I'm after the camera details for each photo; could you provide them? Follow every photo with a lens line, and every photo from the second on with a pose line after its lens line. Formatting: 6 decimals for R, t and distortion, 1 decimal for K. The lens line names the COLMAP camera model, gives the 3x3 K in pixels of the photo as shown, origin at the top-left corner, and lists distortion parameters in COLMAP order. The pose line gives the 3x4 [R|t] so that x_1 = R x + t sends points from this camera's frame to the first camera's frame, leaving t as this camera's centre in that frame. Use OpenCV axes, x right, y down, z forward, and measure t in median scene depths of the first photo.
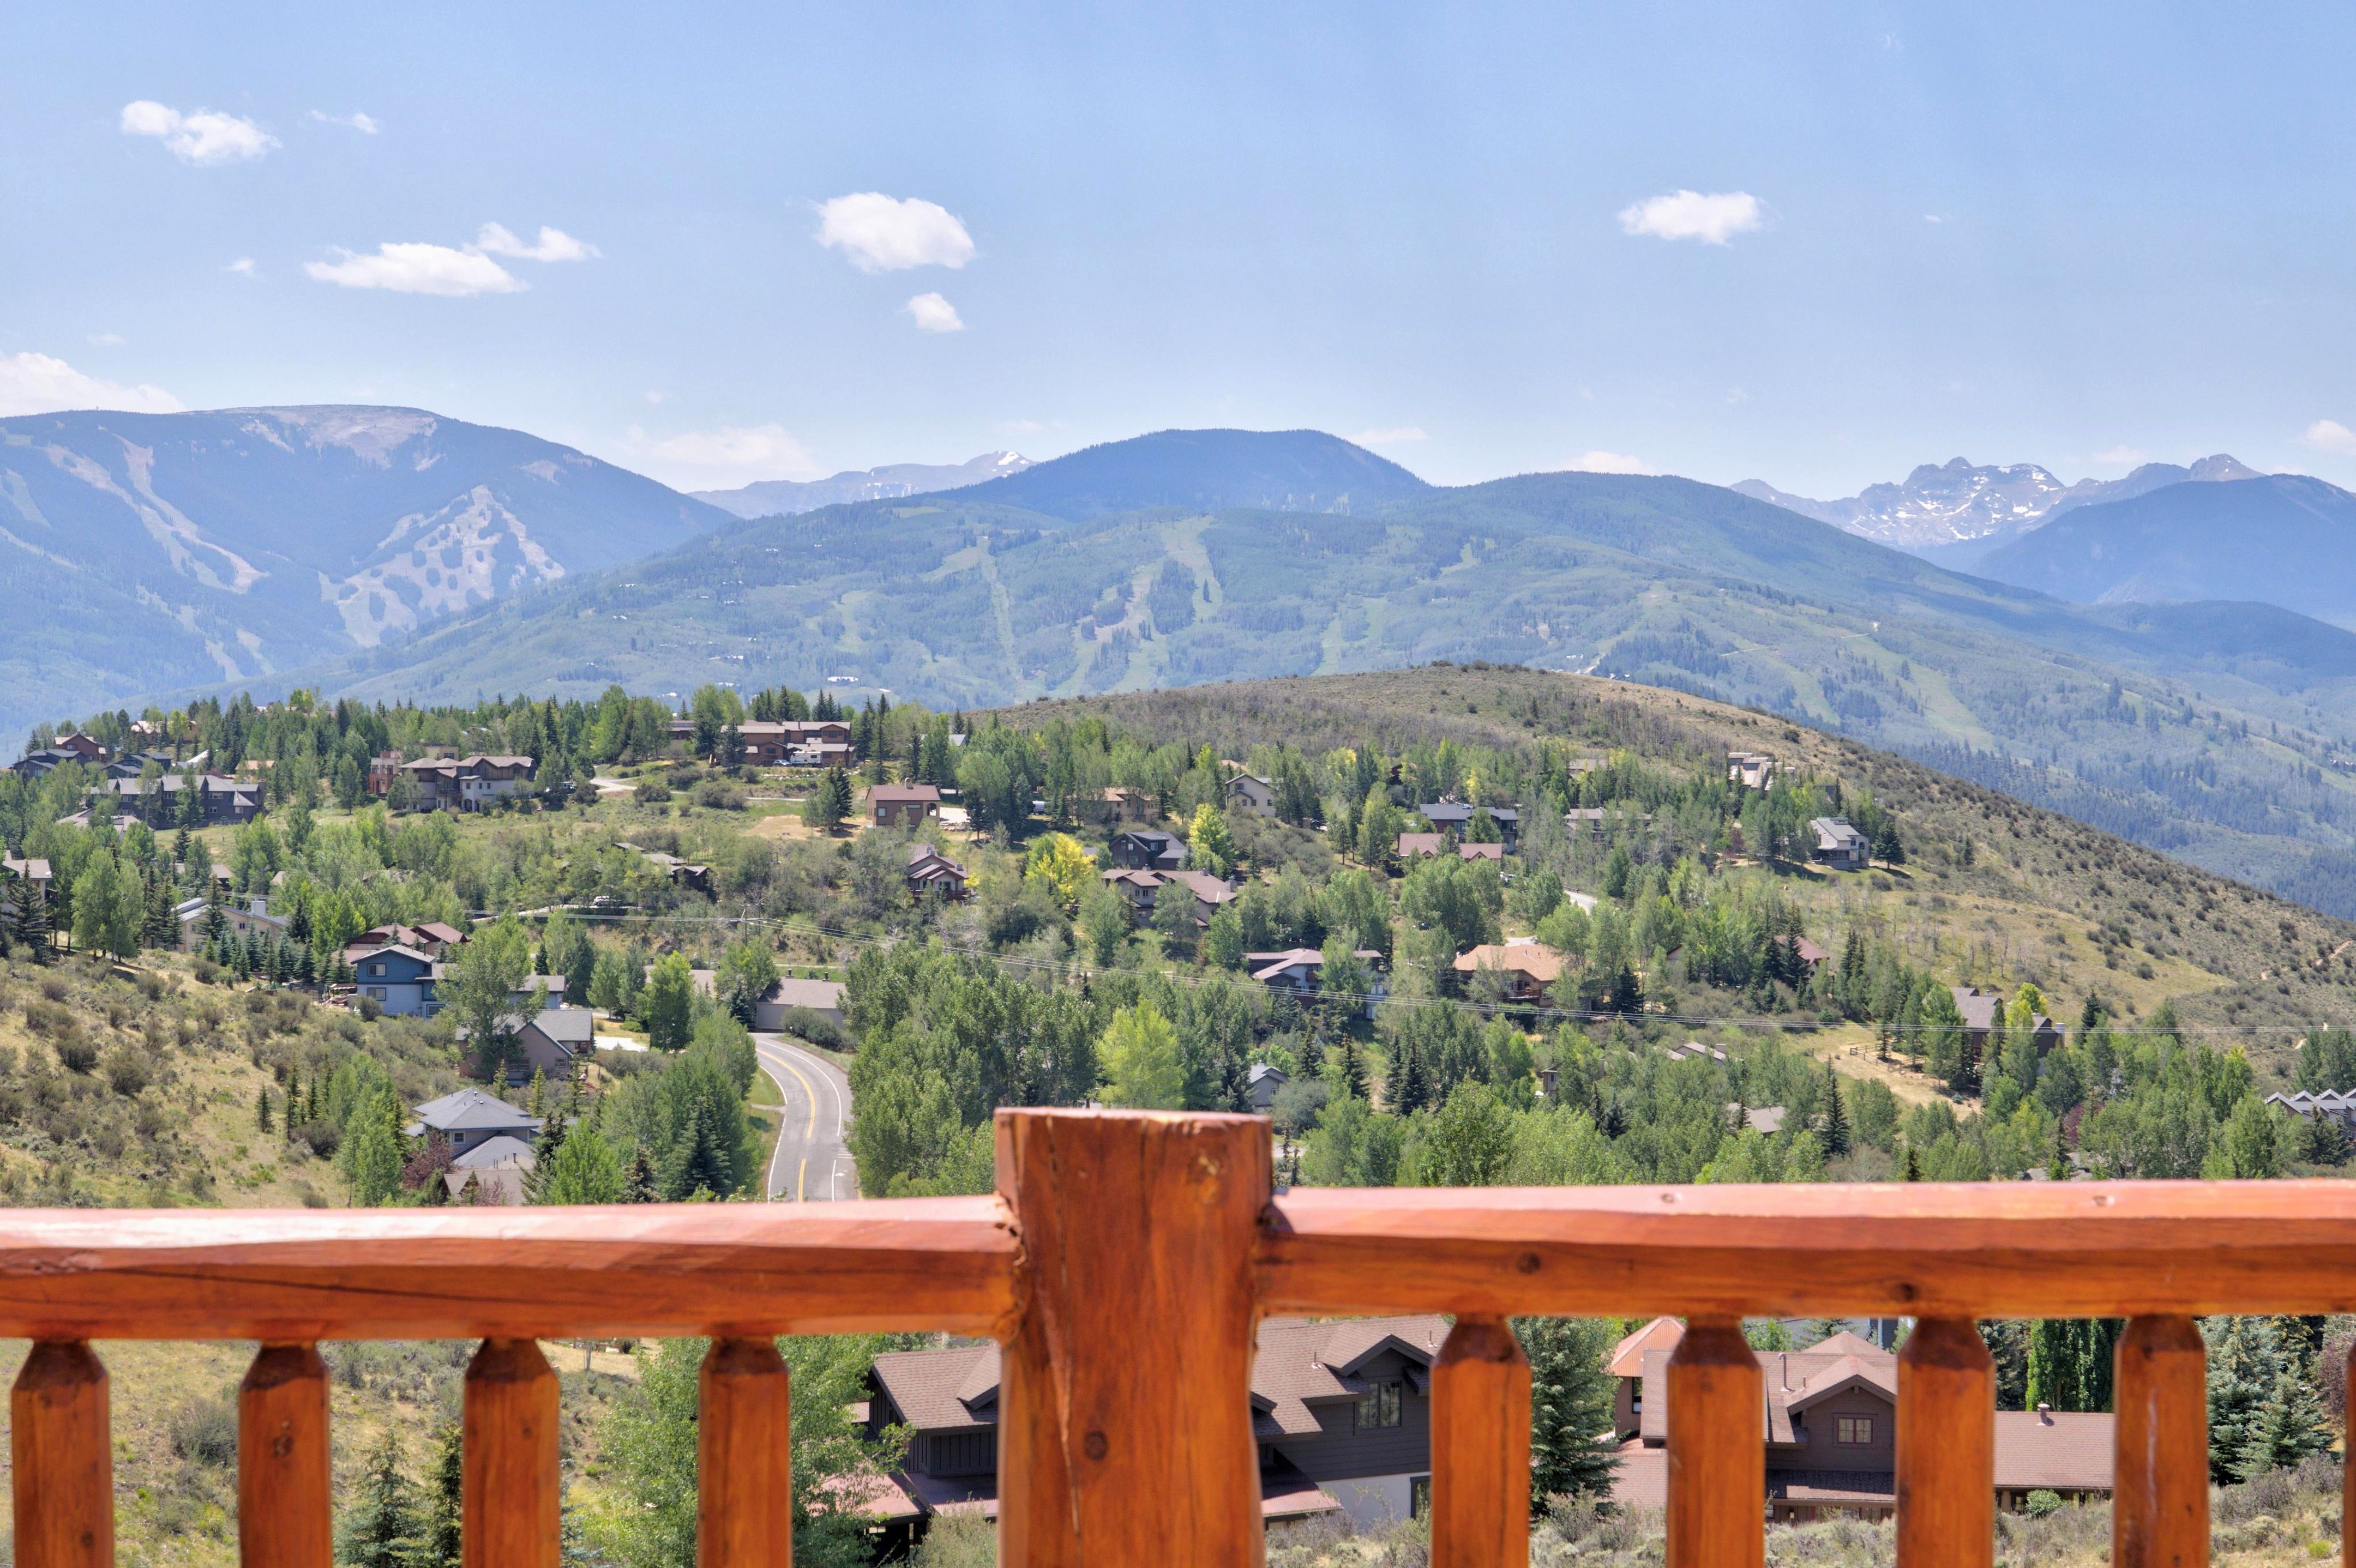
lens RADIAL K [[3682.7, 0, 1167.8], [0, 3682.7, 783.3], [0, 0, 1]] dist [-0.121199, 0.000000]
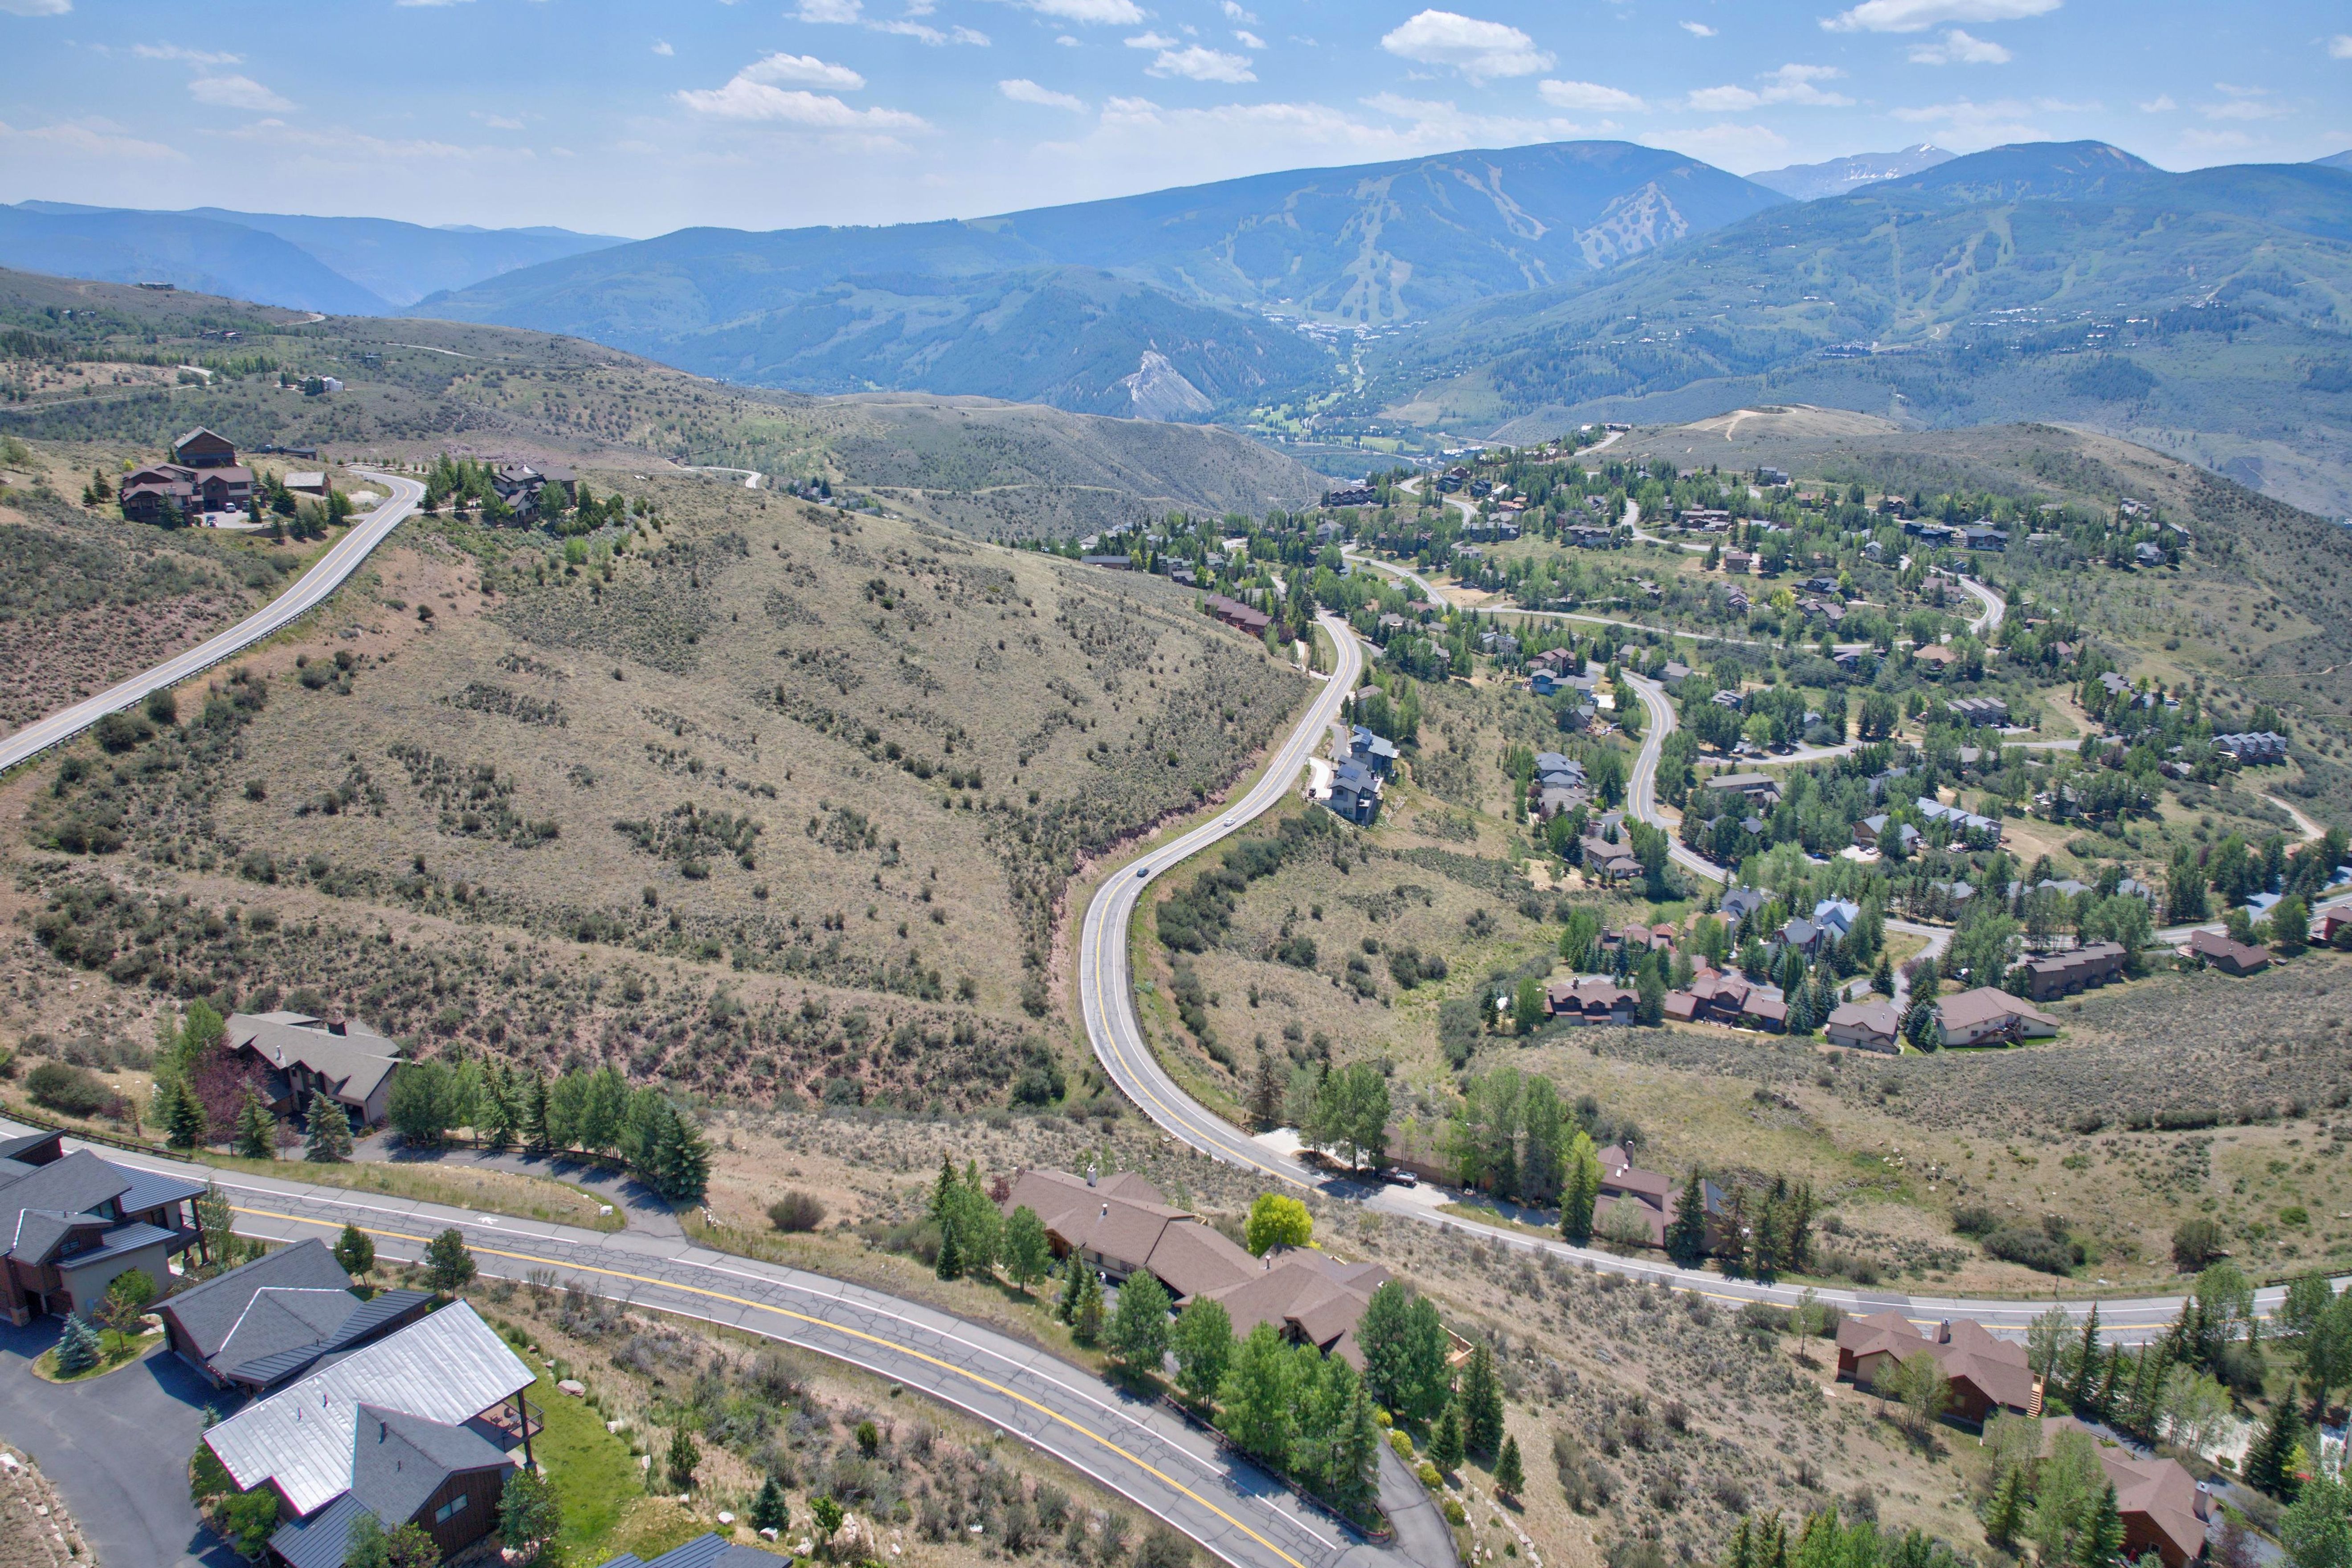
lens RADIAL K [[1598.3, 0, 1189.4], [0, 1598.3, 782.8], [0, 0, 1]] dist [0.004942, -0.008164]
pose [[0.899398, 0.123400, -0.419353, 0.088067], [0.002664, 0.957763, 0.287547, -0.183560], [0.437124, -0.259736, 0.861081, -0.316384]]
